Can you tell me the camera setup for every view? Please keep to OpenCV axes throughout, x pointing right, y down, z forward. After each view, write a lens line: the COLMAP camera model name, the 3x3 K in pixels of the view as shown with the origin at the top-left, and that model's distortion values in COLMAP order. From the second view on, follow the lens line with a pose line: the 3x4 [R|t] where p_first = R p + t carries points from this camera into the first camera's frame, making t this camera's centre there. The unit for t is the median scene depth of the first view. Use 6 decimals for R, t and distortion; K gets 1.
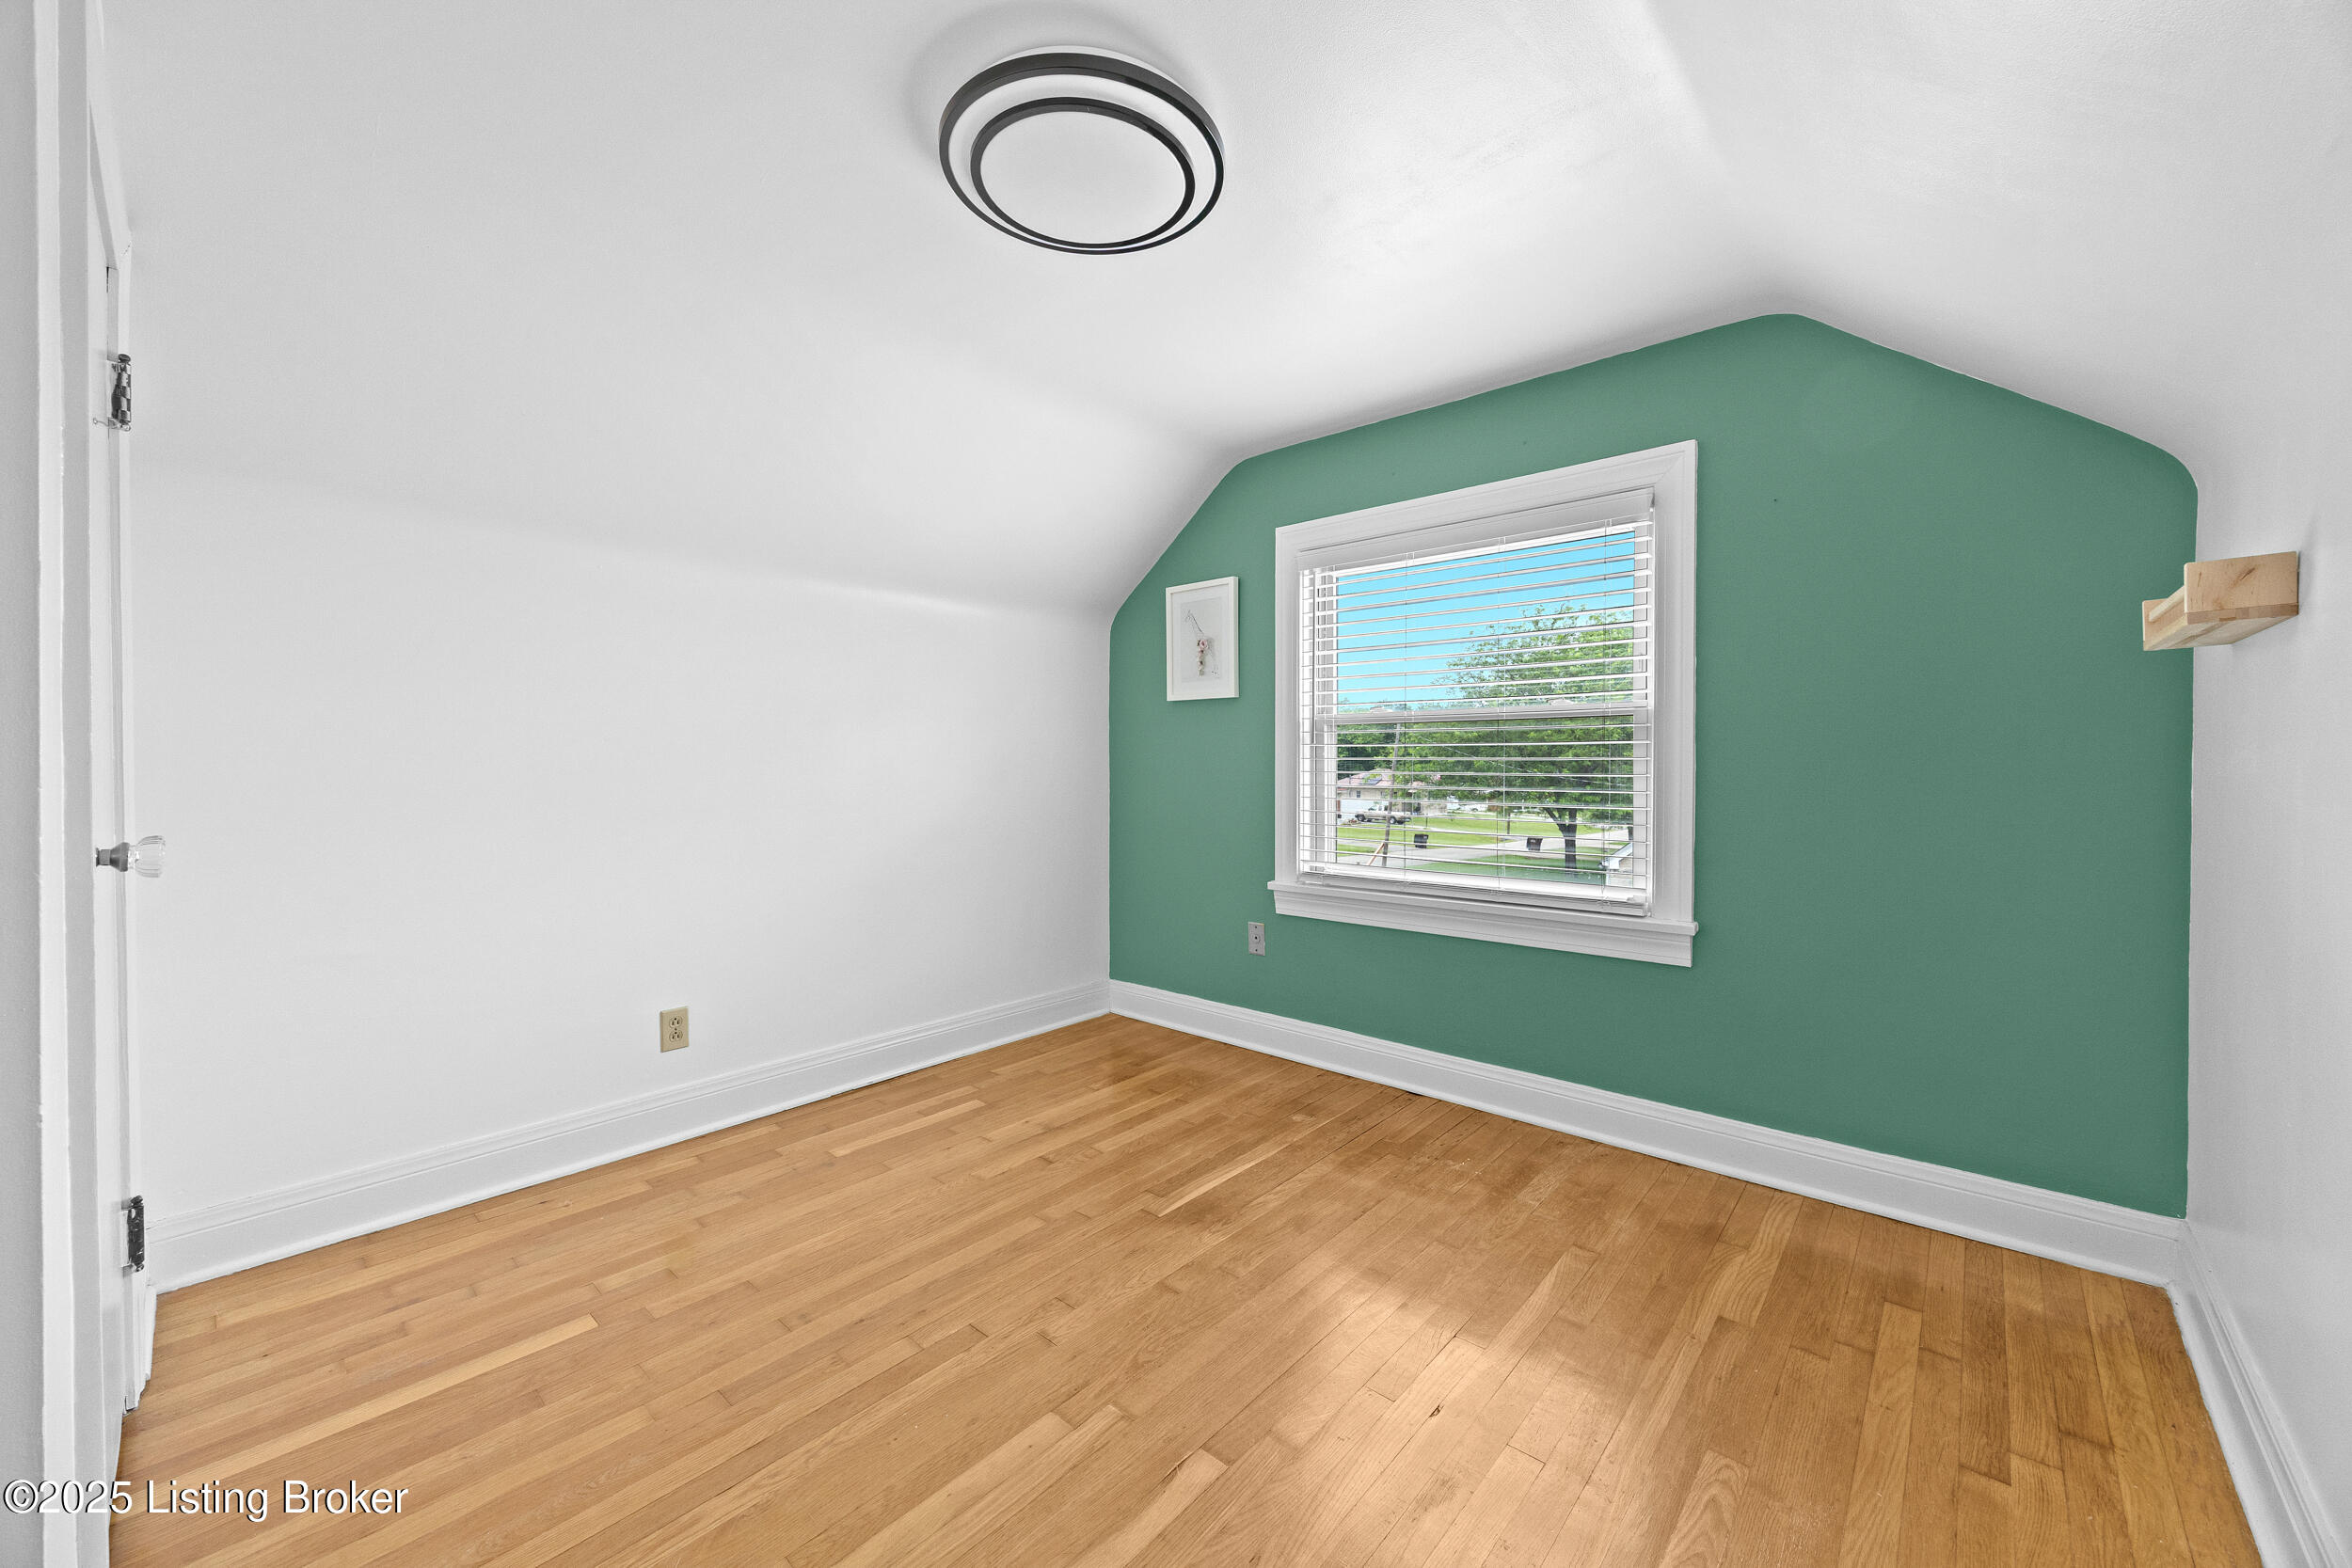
lens RADIAL K [[905.1, 0, 1173.7], [0, 905.1, 782.5], [0, 0, 1]] dist [-0.008789, 0.000122]
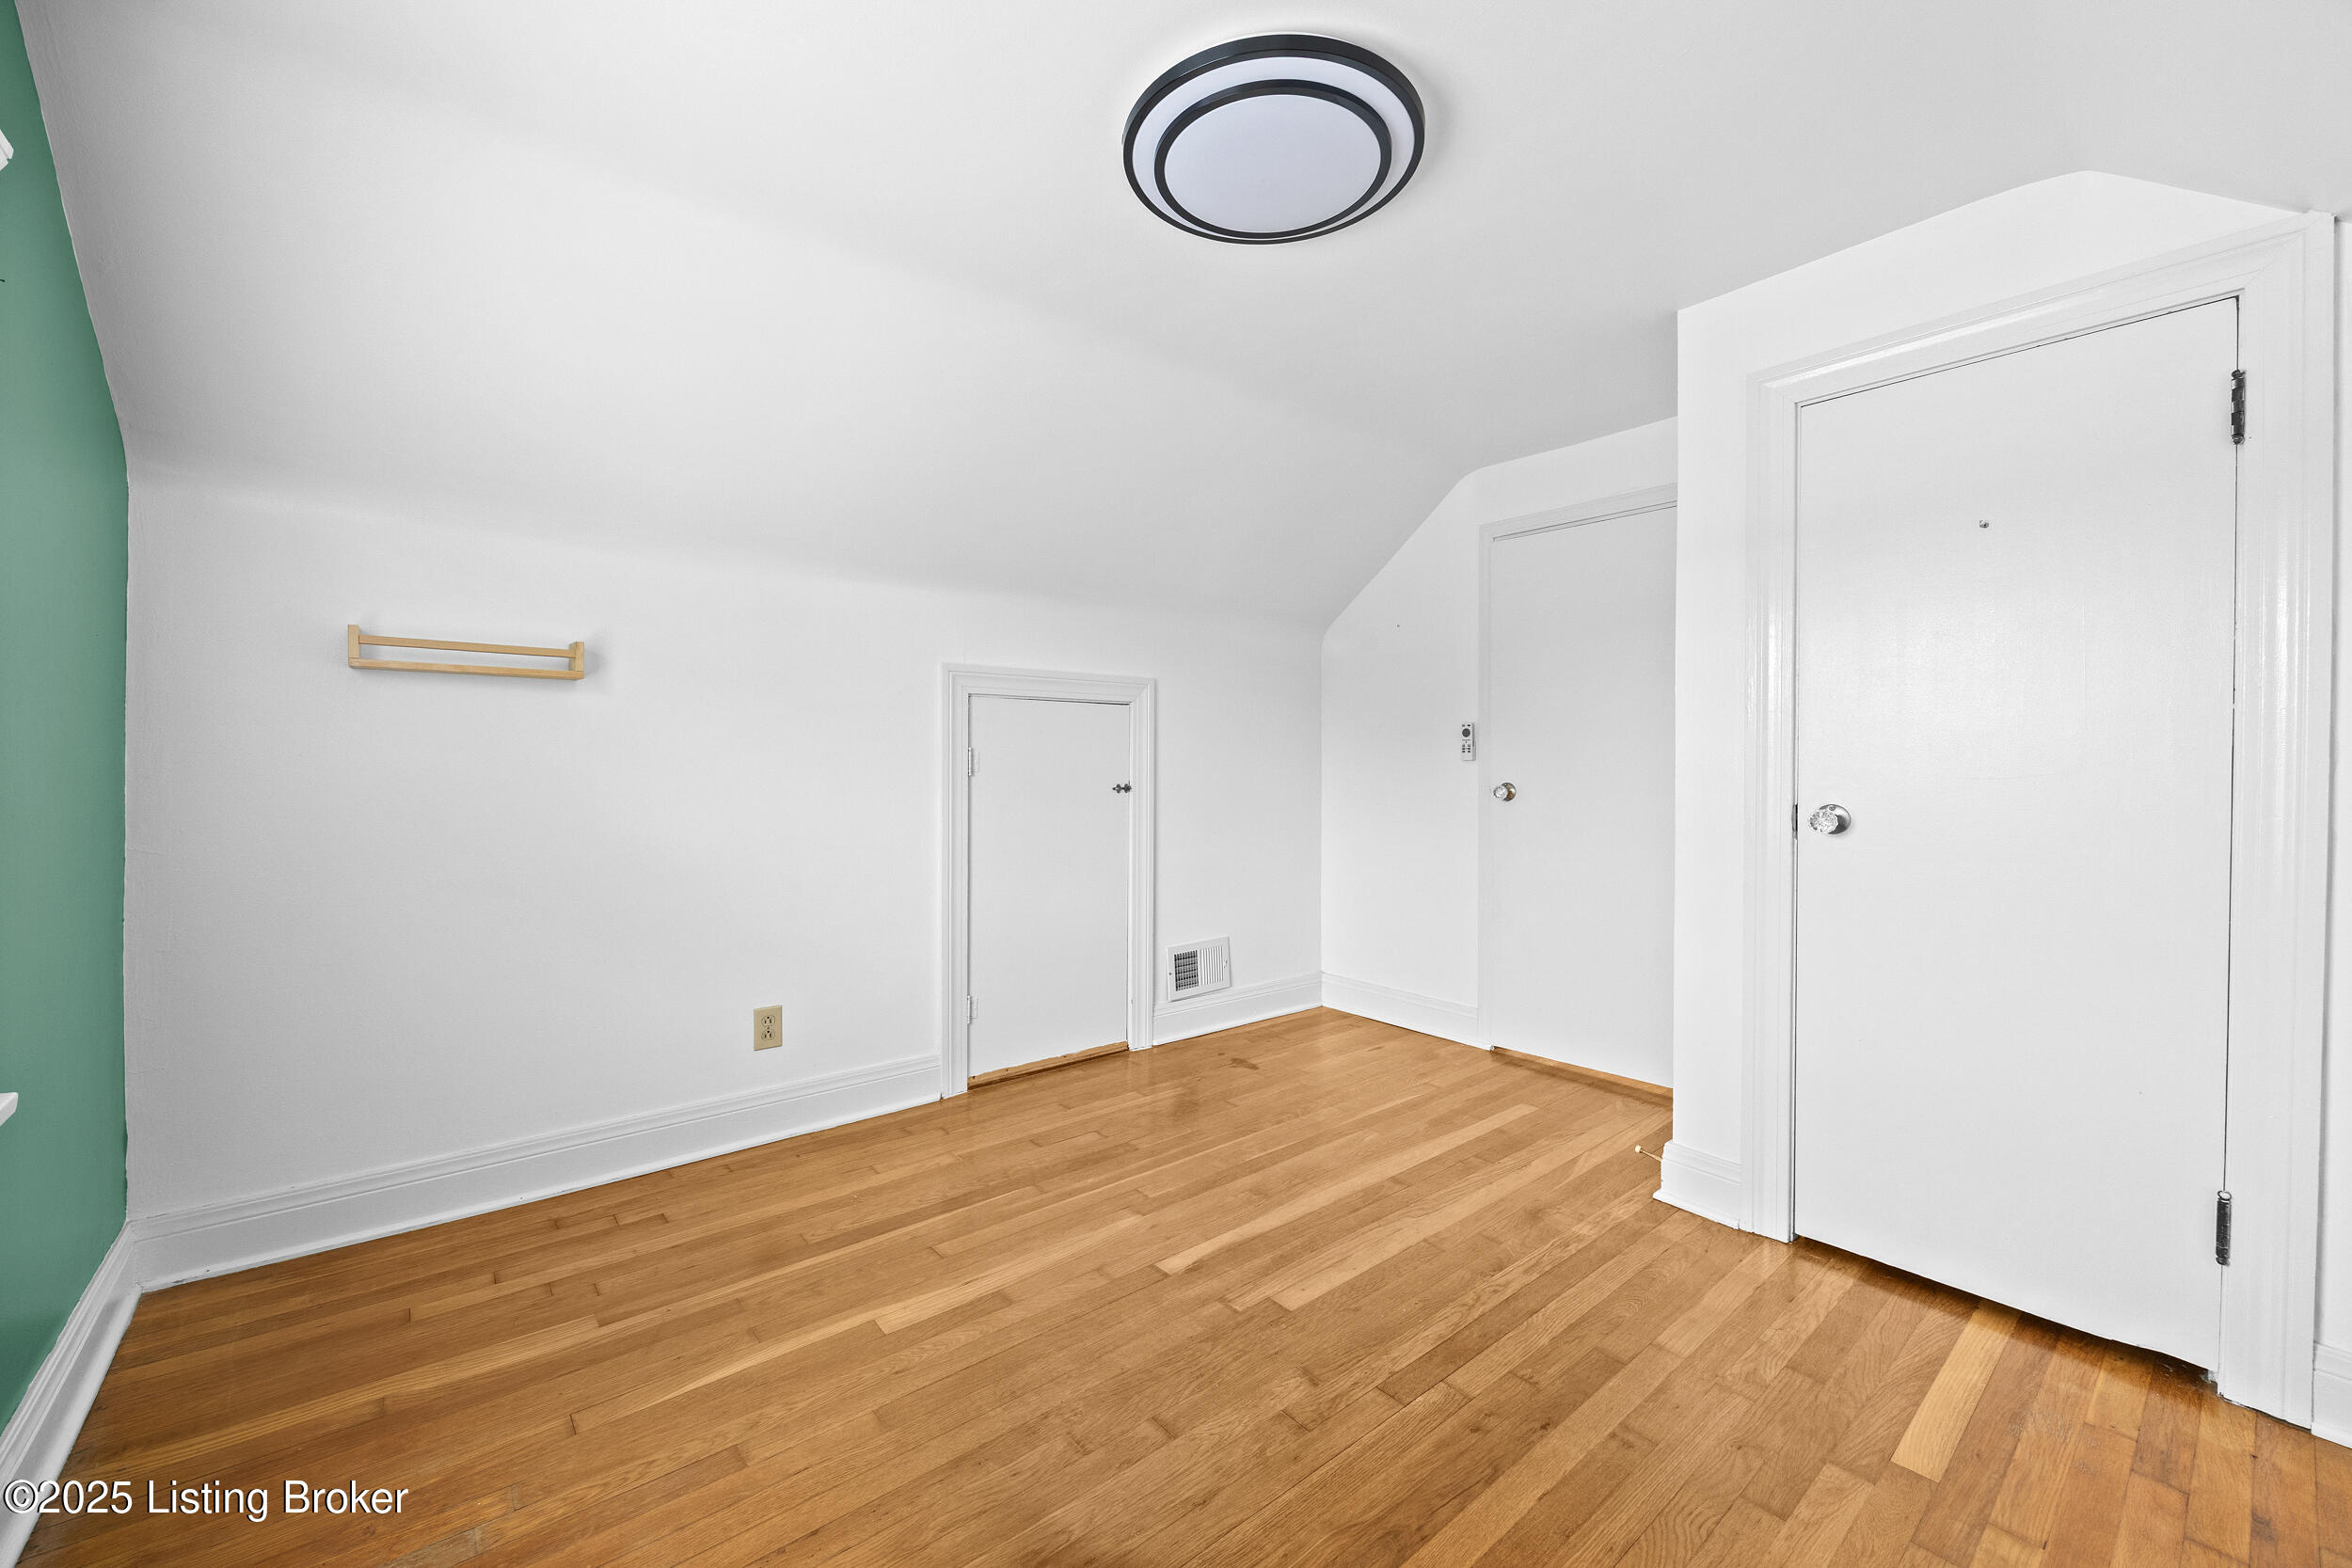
lens RADIAL K [[905.1, 0, 1168.4], [0, 905.1, 768.0], [0, 0, 1]] dist [-0.008789, 0.000122]
pose [[-0.988747, -0.002293, 0.149583, -0.133635], [0.001596, 0.999664, 0.025873, -0.023934], [-0.149592, 0.025821, -0.988411, 1.890273]]
